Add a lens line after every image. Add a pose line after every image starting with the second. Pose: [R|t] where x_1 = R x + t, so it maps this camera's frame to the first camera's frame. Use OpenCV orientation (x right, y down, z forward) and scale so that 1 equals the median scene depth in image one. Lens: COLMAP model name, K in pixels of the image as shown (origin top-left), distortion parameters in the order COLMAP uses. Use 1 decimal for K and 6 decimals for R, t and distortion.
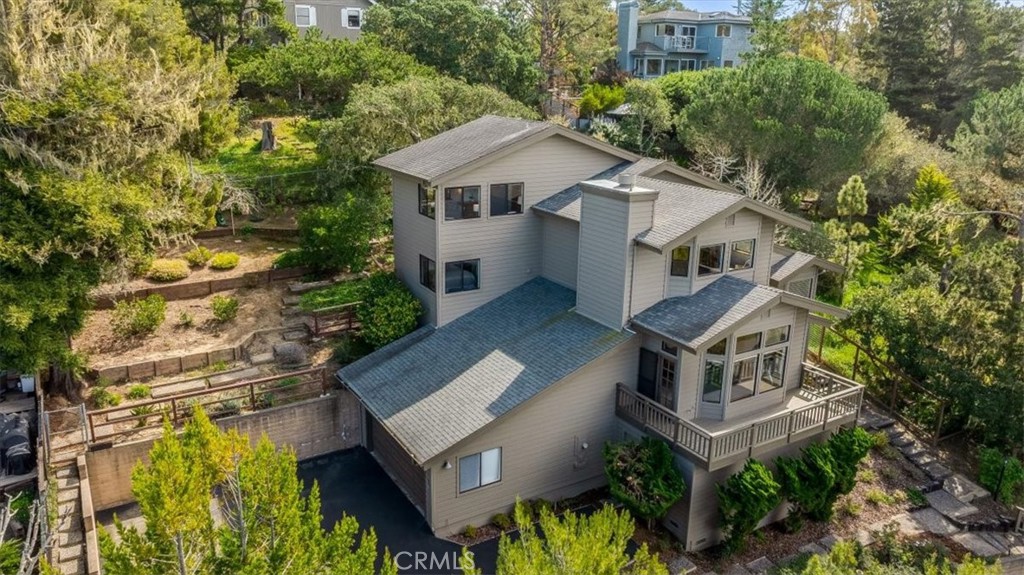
lens RADIAL K [[786.0, 0, 489.6], [0, 786.0, 322.3], [0, 0, 1]] dist [-0.001060, 0.000647]
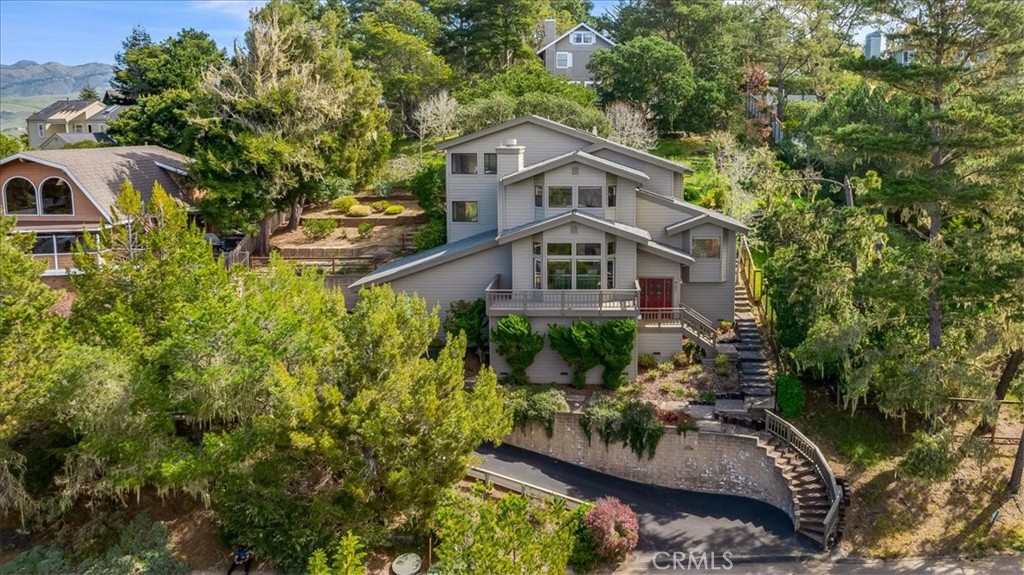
lens RADIAL K [[914.8, 0, 512.8], [0, 914.8, 287.6], [0, 0, 1]] dist [0.004870, 0.000893]
pose [[0.808580, 0.091193, -0.581276, 1.115355], [-0.175302, 0.980388, -0.090045, 0.235723], [0.561665, 0.174708, 0.808709, -0.370403]]
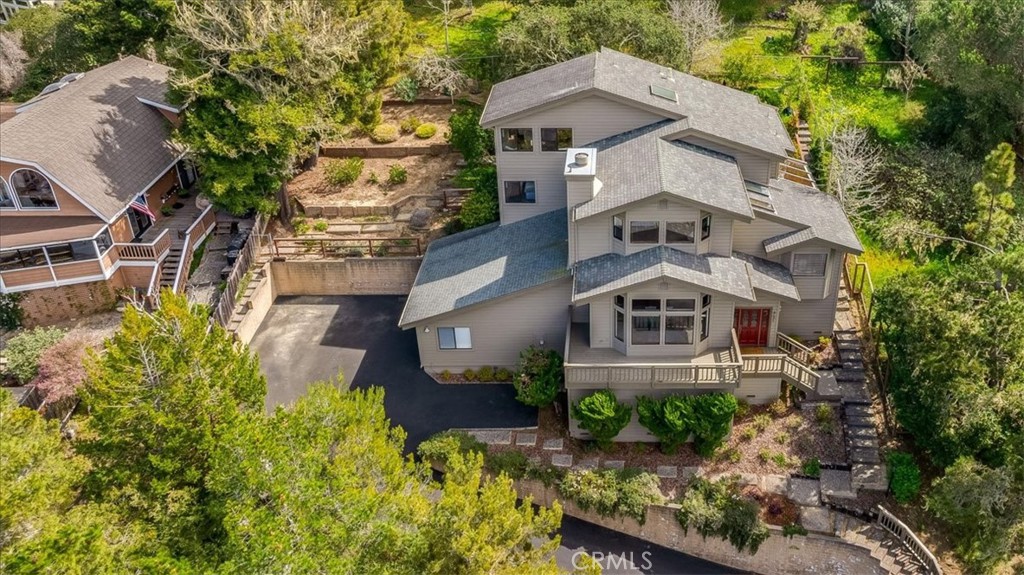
lens RADIAL K [[911.7, 0, 539.5], [0, 911.7, 287.1], [0, 0, 1]] dist [-0.004747, 0.004983]
pose [[0.828323, 0.260432, -0.496040, 0.801911], [-0.135403, 0.952202, 0.273820, -0.334342], [0.543642, -0.159646, 0.823994, -0.259127]]
